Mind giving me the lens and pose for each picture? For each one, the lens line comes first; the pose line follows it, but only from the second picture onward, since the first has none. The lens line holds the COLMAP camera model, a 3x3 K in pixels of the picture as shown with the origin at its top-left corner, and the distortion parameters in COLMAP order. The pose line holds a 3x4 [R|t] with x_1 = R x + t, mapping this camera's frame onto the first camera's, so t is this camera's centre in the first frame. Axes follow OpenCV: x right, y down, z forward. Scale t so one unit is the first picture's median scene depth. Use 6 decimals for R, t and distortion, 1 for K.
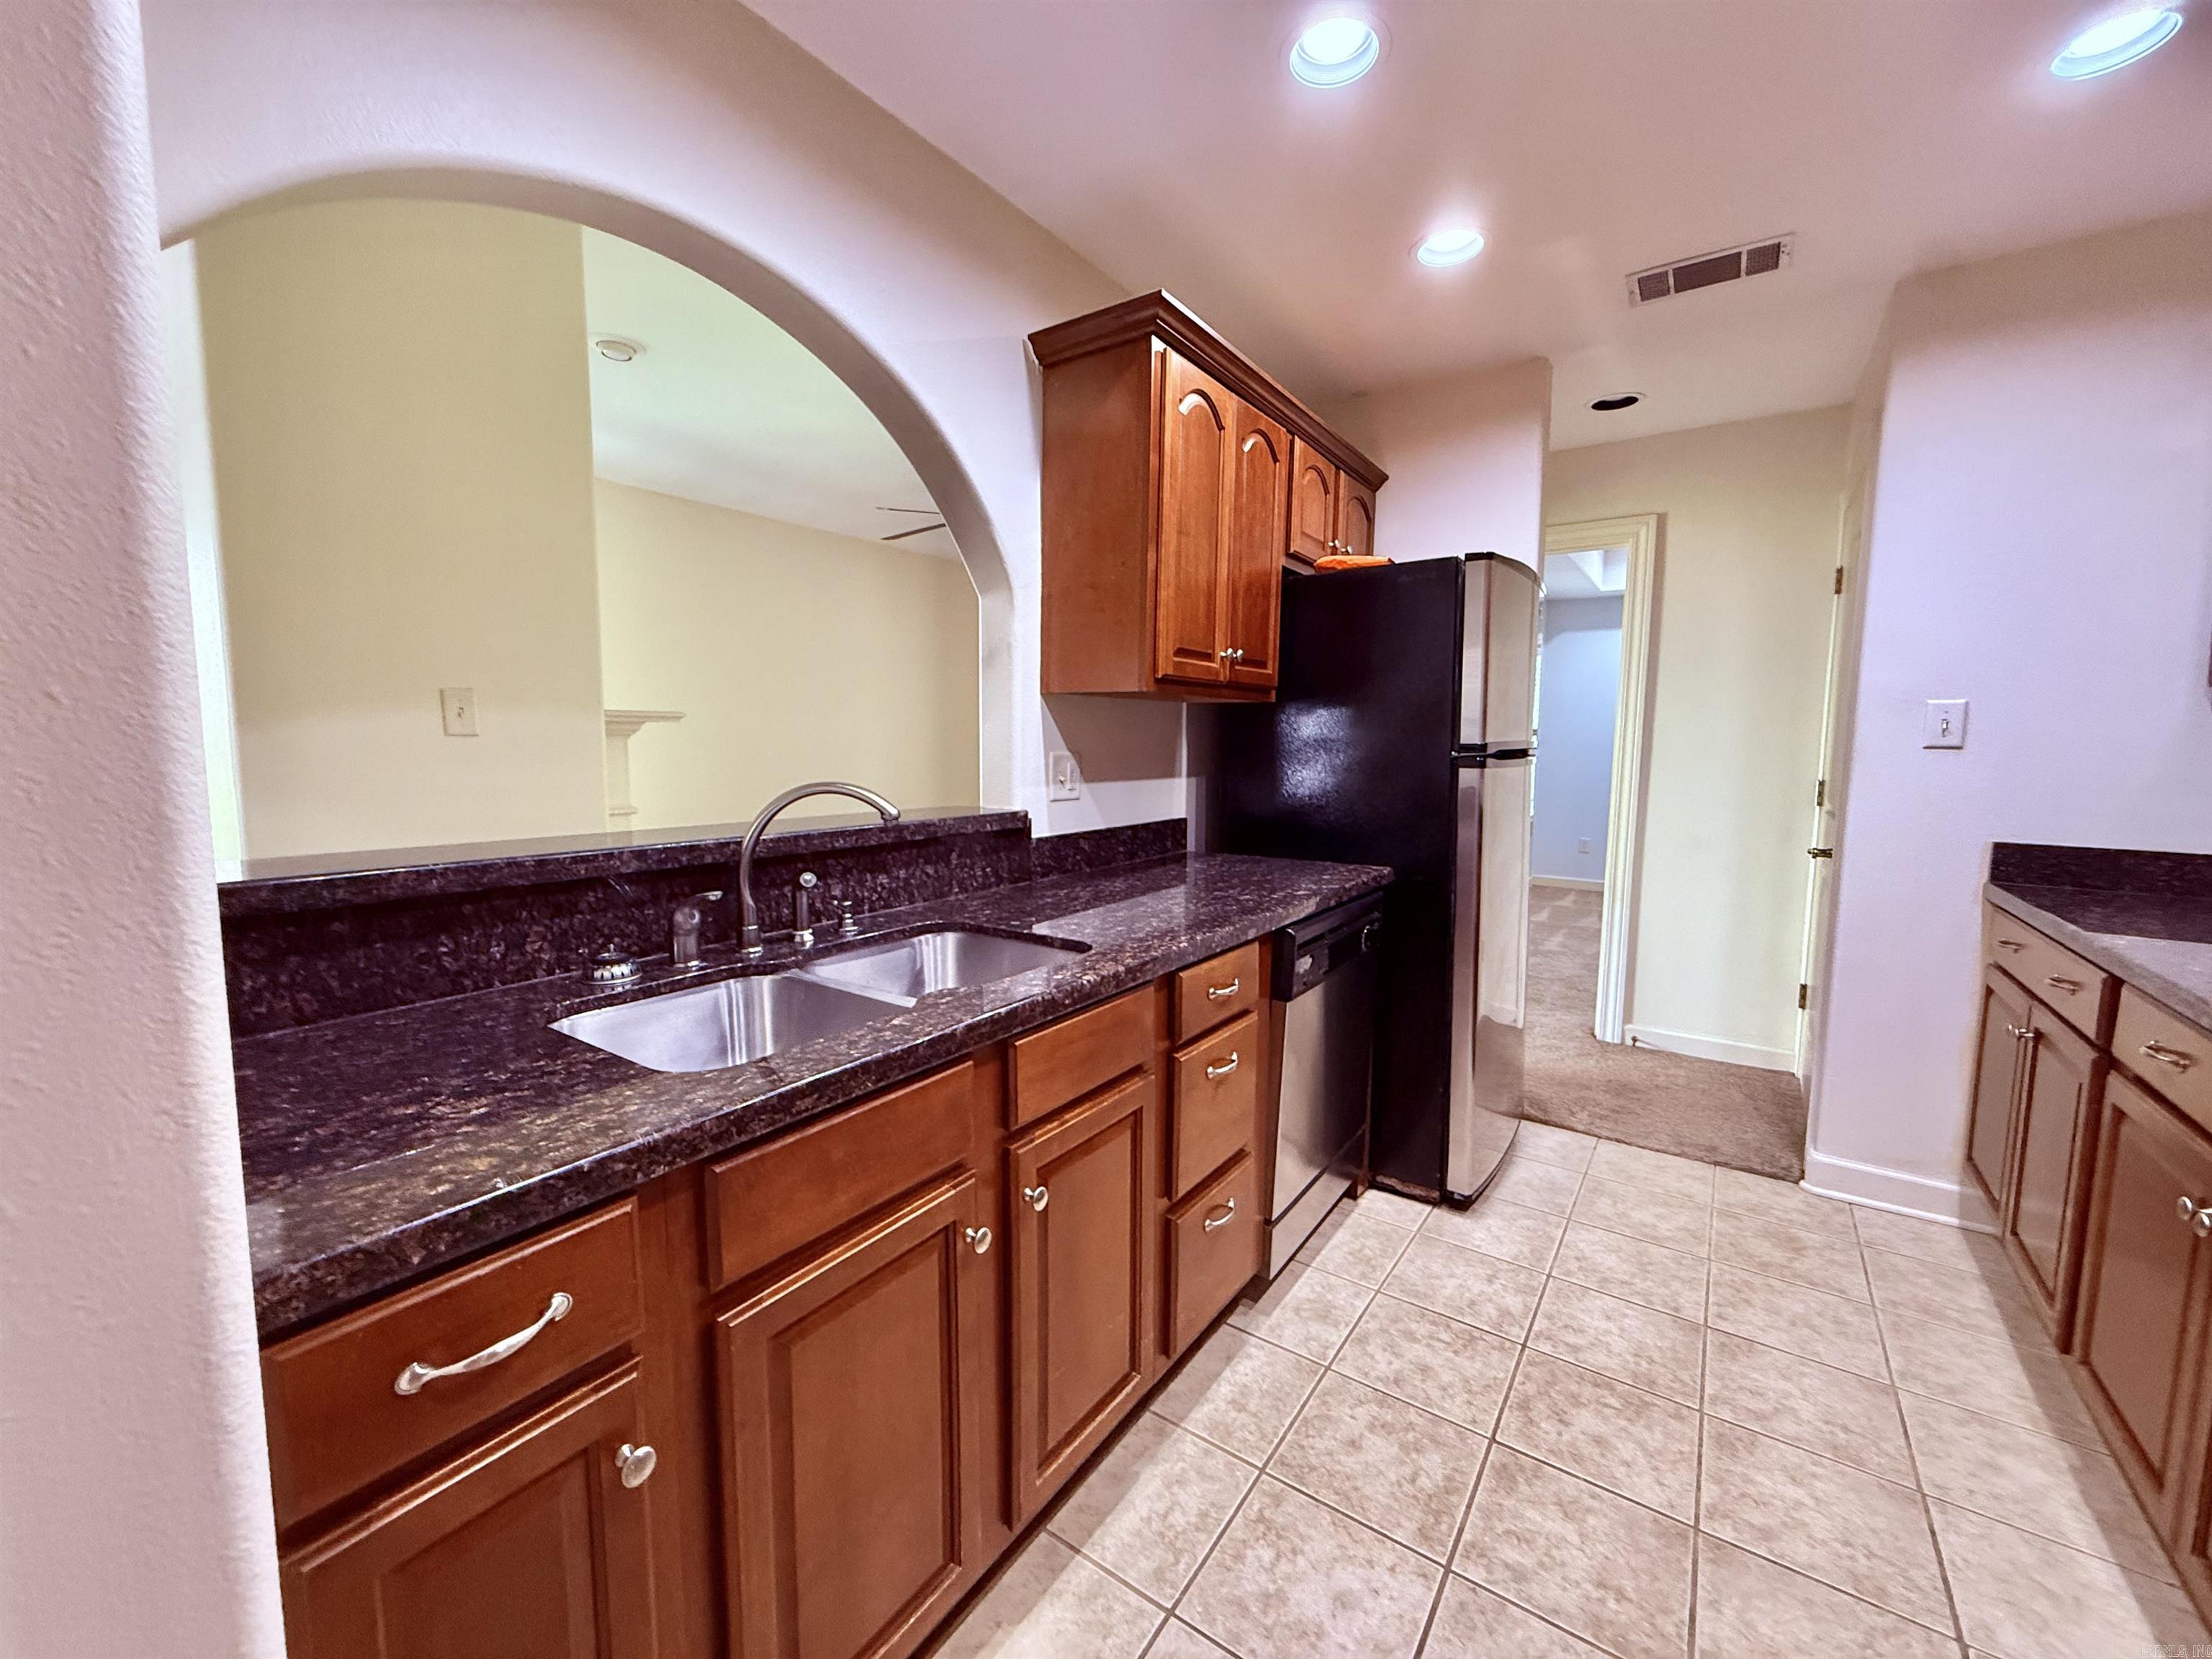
lens RADIAL K [[884.3, 0, 1099.1], [0, 884.3, 828.9], [0, 0, 1]] dist [-0.000541, 0.000018]
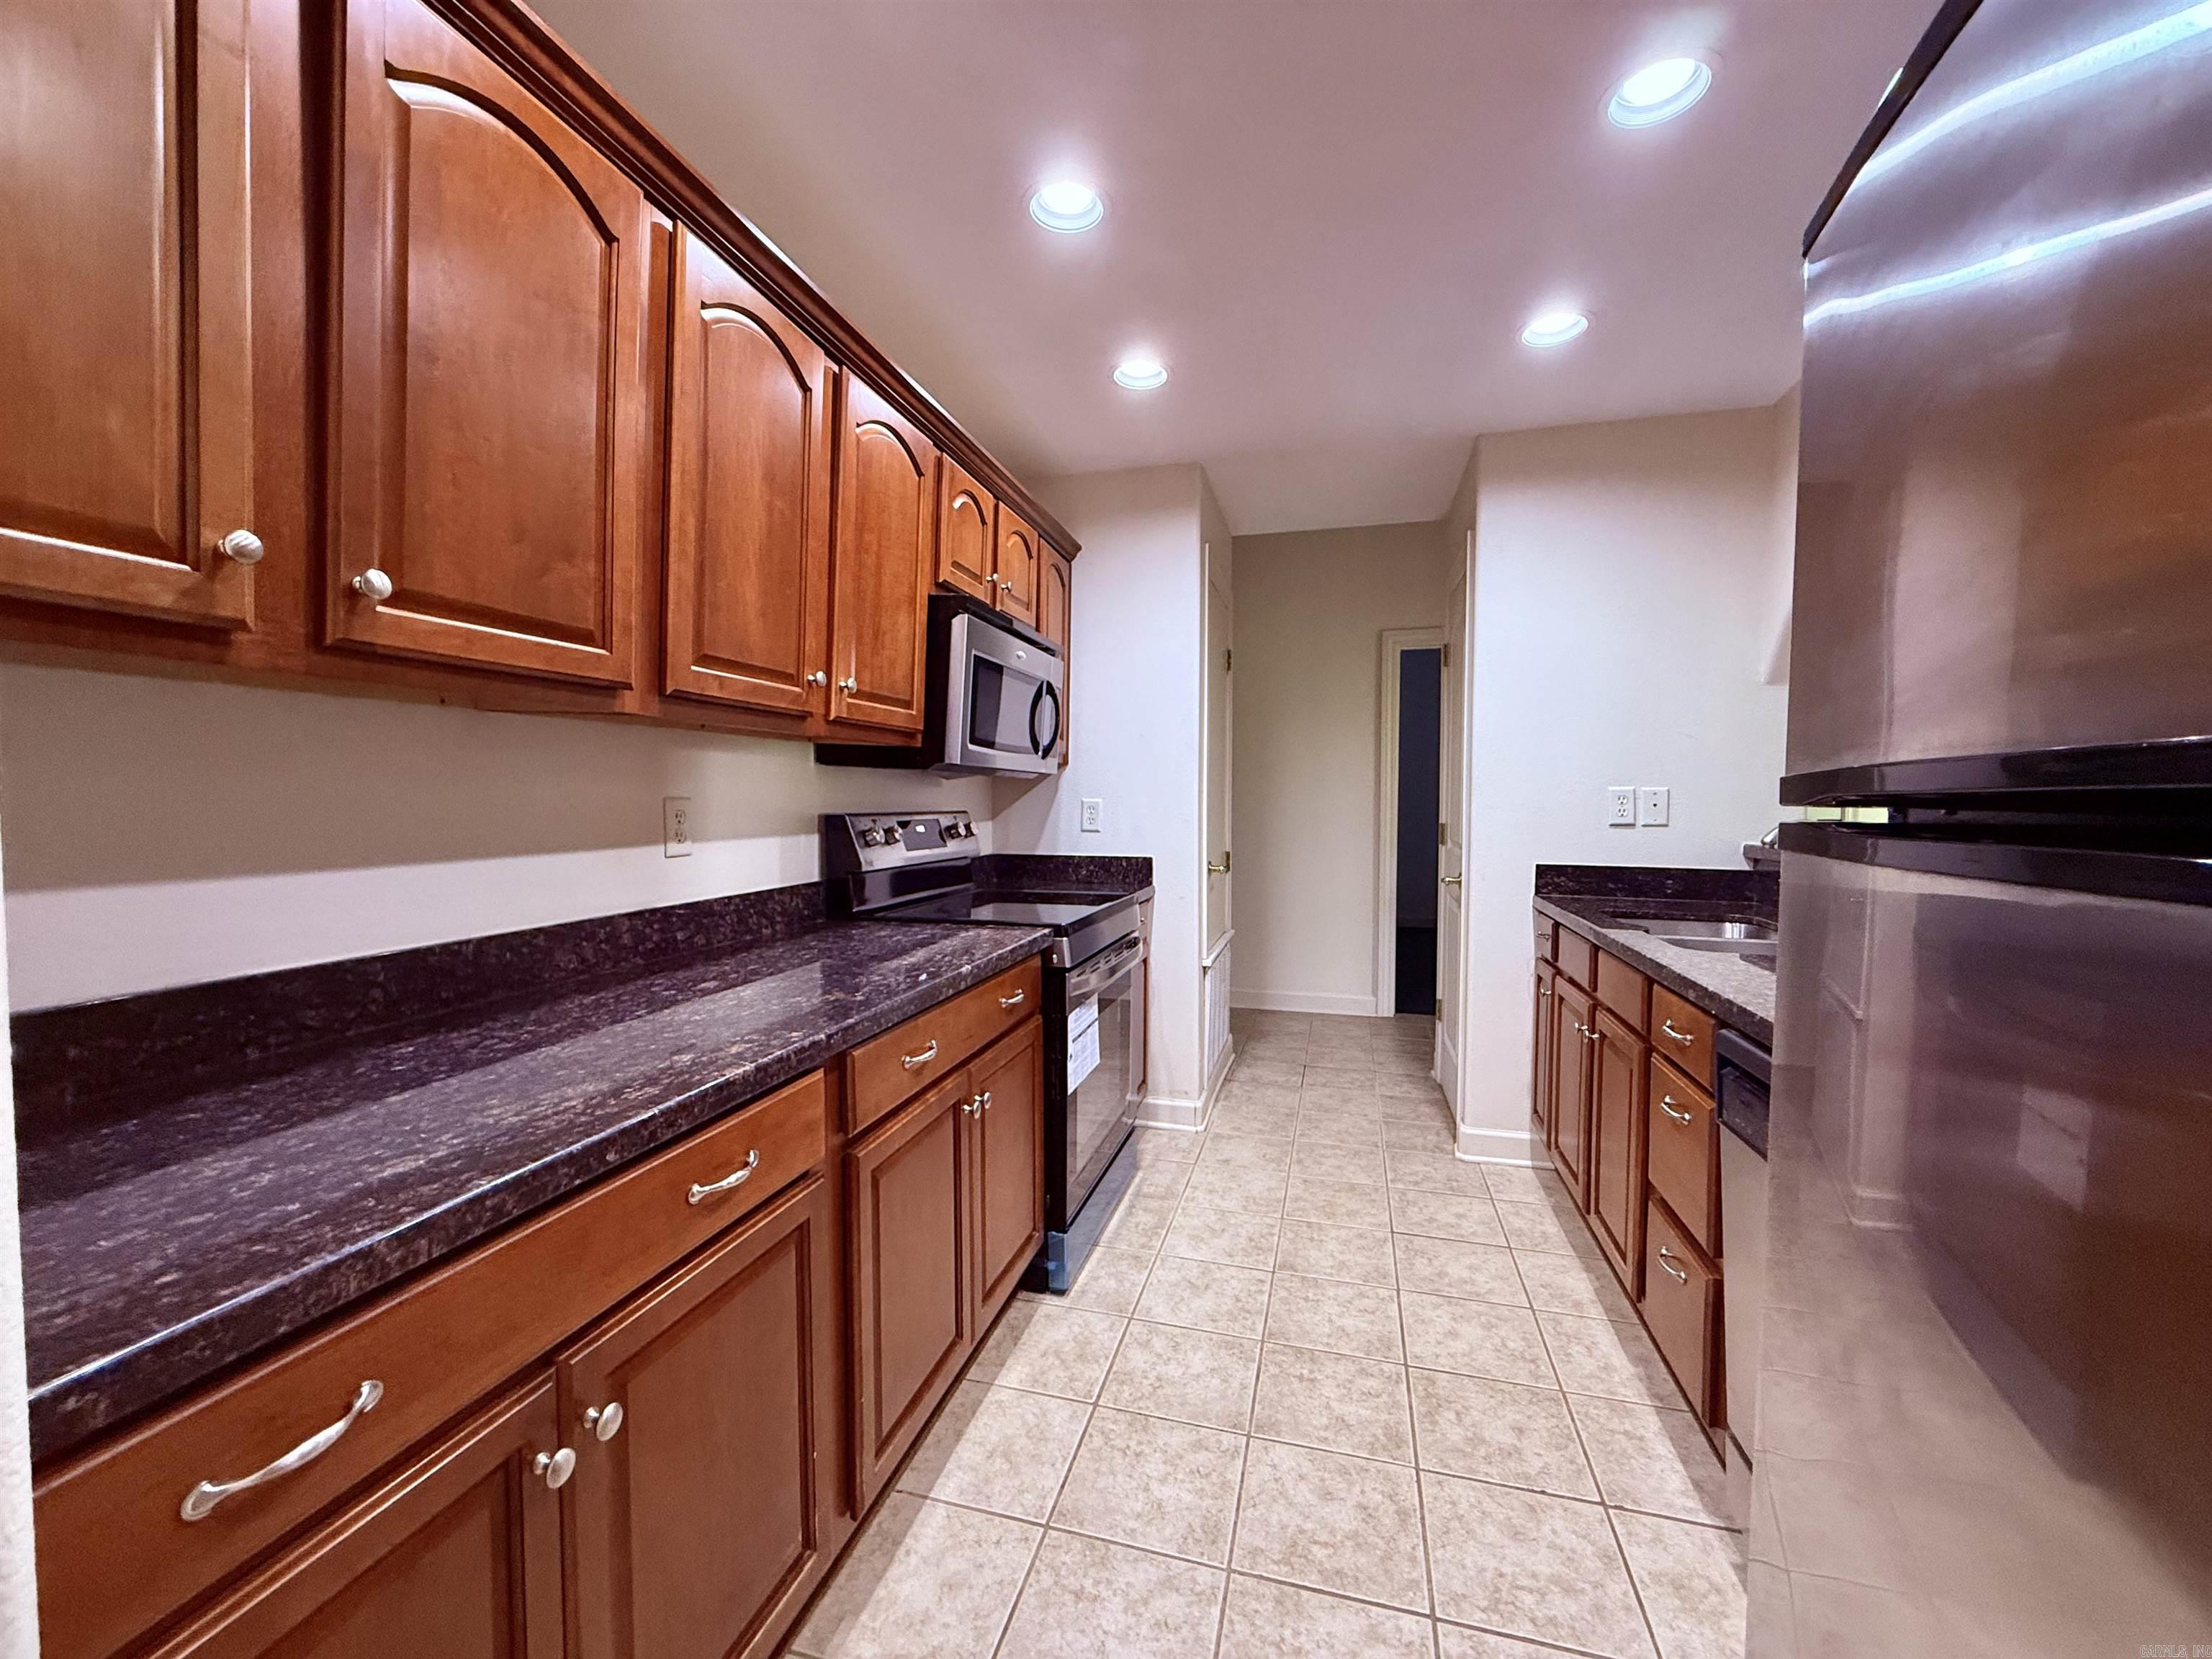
lens RADIAL K [[884.3, 0, 1099.1], [0, 884.3, 828.9], [0, 0, 1]] dist [-0.000541, 0.000018]
pose [[-0.939664, 0.002394, -0.342092, 0.844212], [-0.044058, 0.990801, 0.127953, -0.113963], [0.339251, 0.135305, -0.930914, 1.281571]]
